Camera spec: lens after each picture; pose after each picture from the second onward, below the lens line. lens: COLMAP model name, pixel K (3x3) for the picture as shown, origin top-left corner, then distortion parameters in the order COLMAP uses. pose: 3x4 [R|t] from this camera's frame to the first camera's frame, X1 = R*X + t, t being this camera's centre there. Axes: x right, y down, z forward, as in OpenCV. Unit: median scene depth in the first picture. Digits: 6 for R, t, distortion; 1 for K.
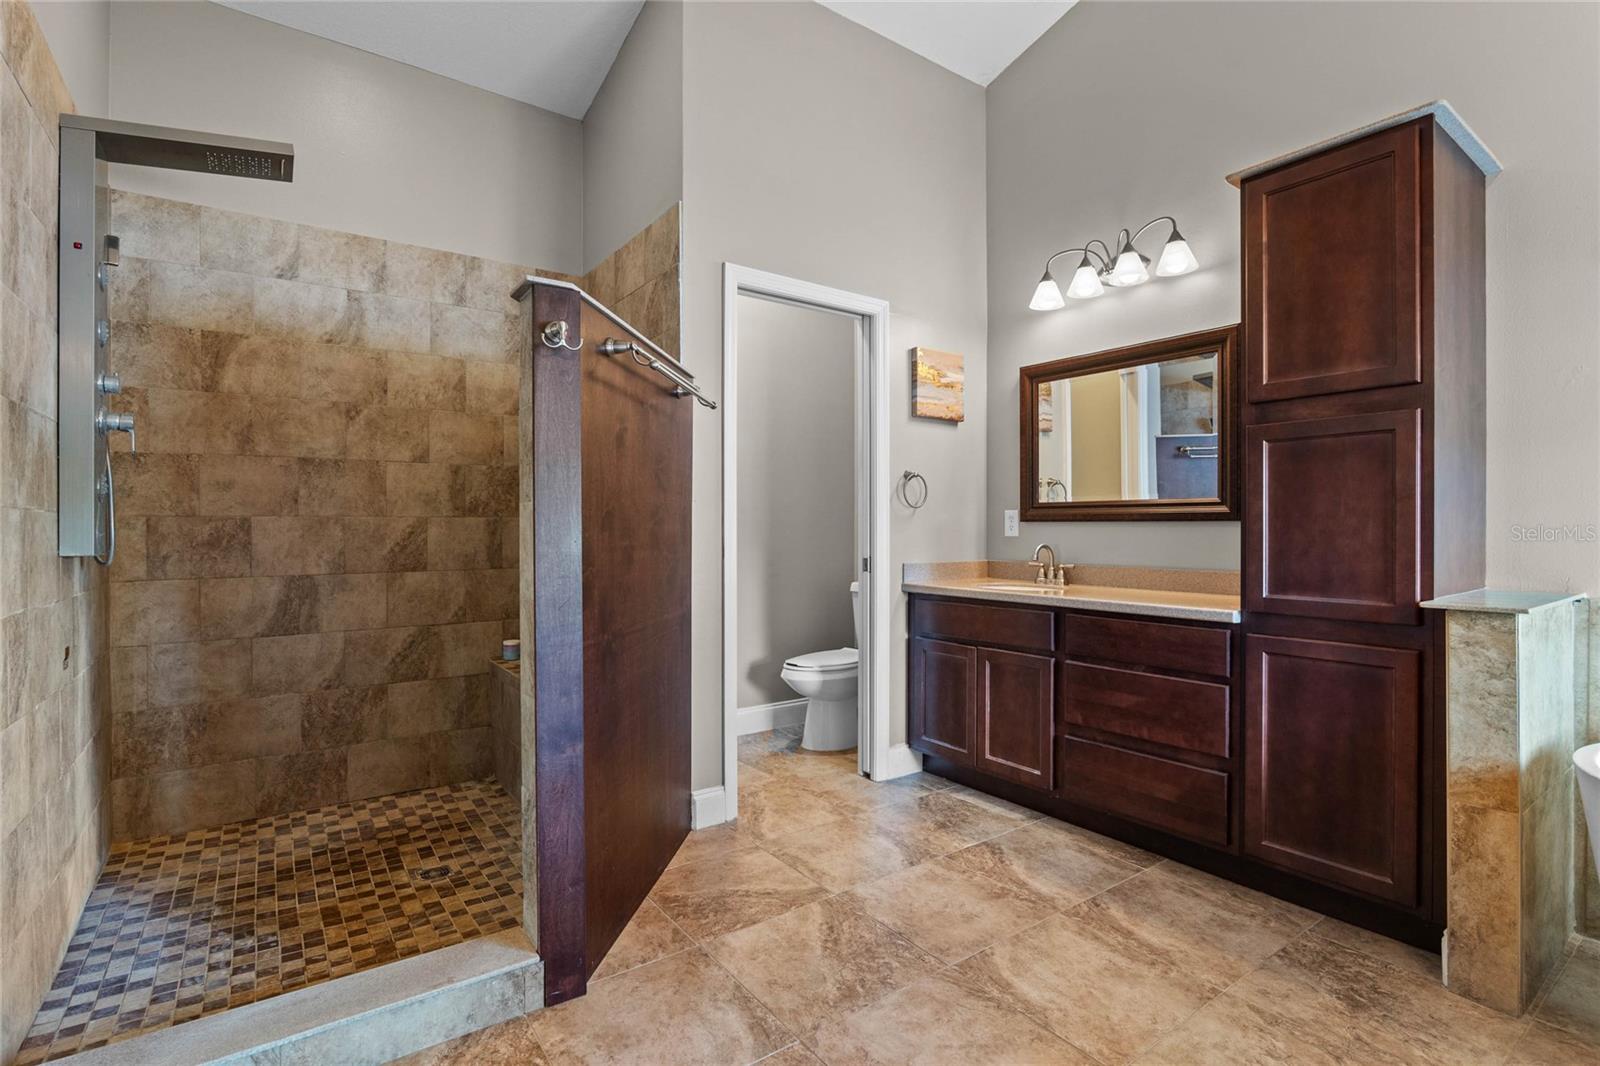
lens RADIAL K [[746.1, 0, 809.1], [0, 746.1, 531.2], [0, 0, 1]] dist [-0.018406, 0.001440]
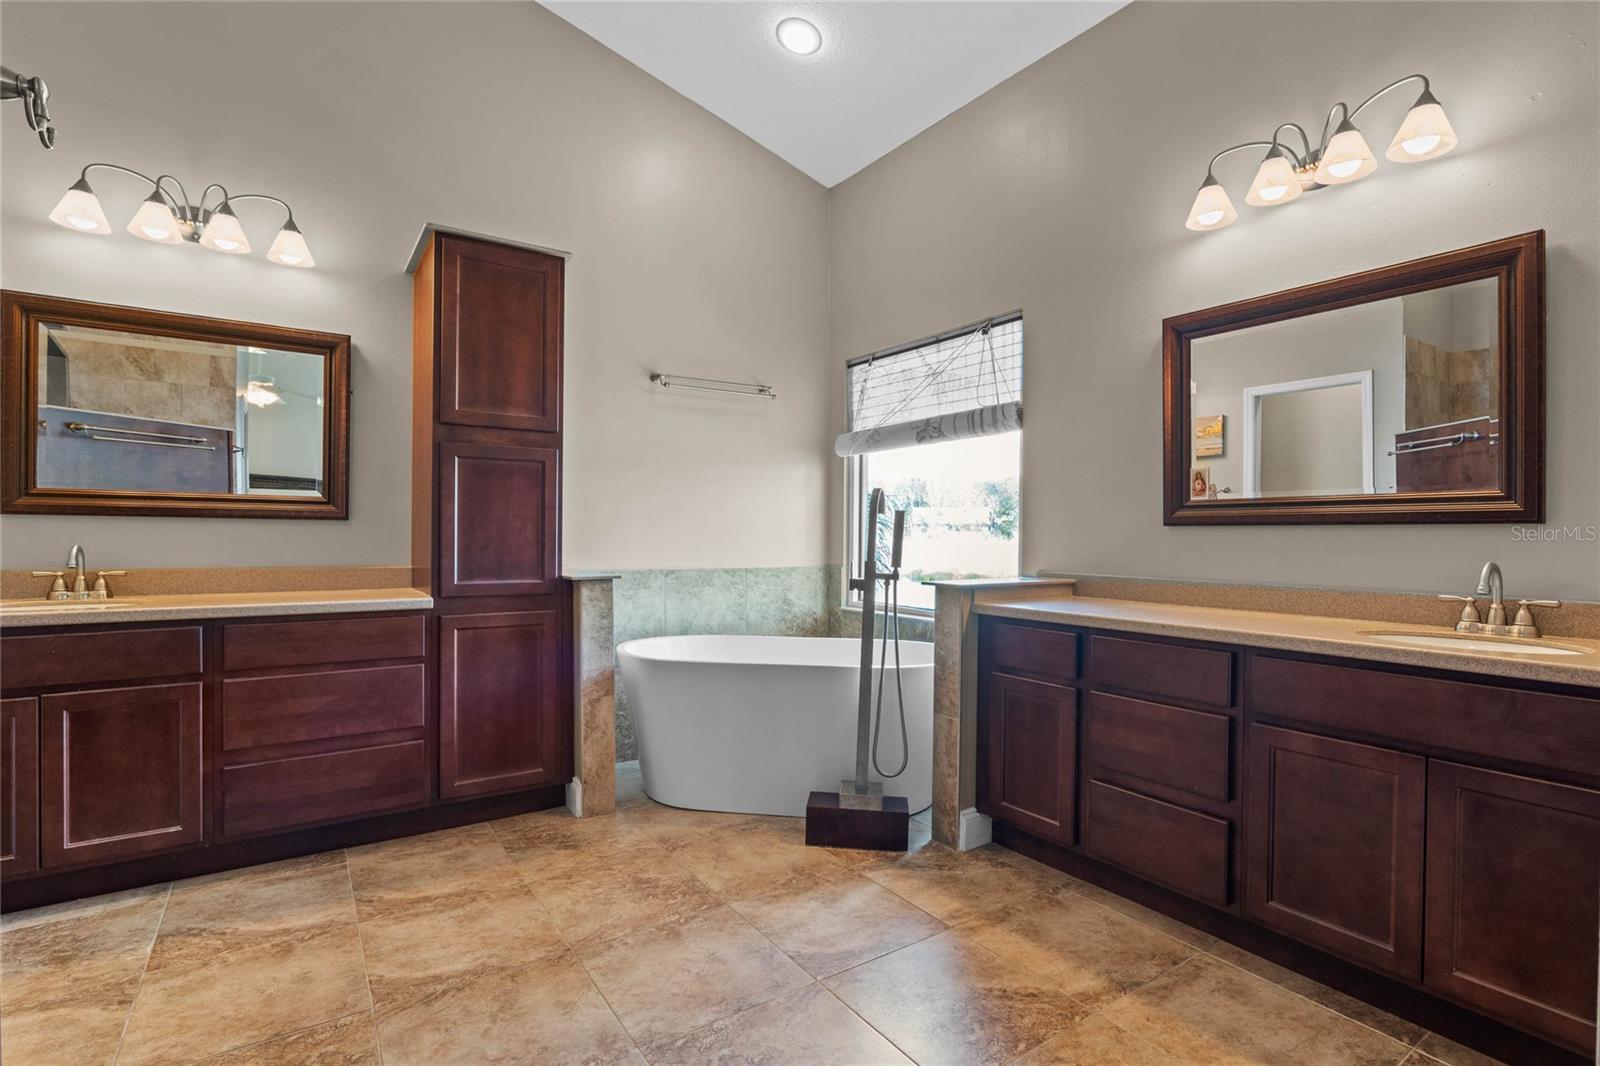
lens RADIAL K [[746.1, 0, 809.1], [0, 746.1, 531.2], [0, 0, 1]] dist [-0.018406, 0.001440]
pose [[0.032546, 0.000150, 0.999470, -0.606613], [-0.006402, 0.999980, 0.000058, -0.001984], [-0.999450, -0.006401, 0.032546, 0.382022]]
